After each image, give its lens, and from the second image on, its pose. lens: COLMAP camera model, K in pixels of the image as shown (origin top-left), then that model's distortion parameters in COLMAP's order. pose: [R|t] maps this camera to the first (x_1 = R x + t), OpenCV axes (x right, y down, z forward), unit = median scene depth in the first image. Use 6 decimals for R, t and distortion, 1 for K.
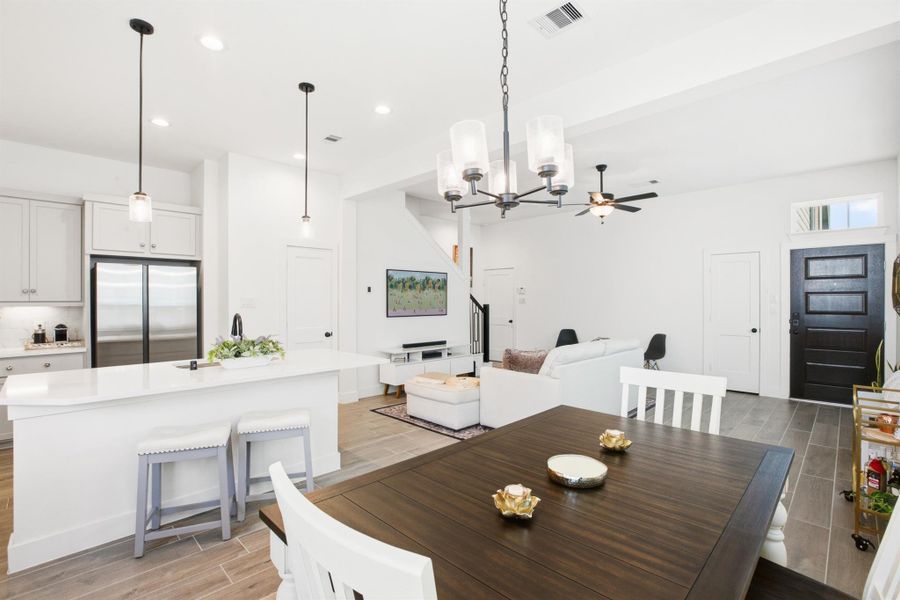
lens RADIAL K [[415.9, 0, 450.1], [0, 415.9, 301.6], [0, 0, 1]] dist [-0.058479, 0.022923]
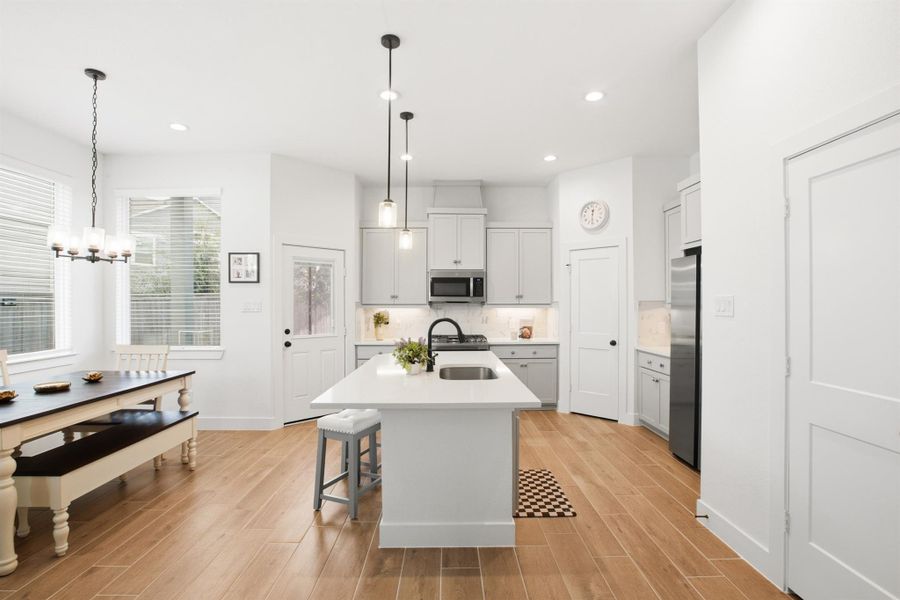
lens RADIAL K [[421.5, 0, 450.3], [0, 421.5, 302.2], [0, 0, 1]] dist [-0.052582, 0.018602]
pose [[-0.702693, 0.002683, -0.711488, 0.099933], [0.003008, 0.999995, 0.000800, -0.004422], [0.711487, -0.001578, -0.702698, 1.094576]]
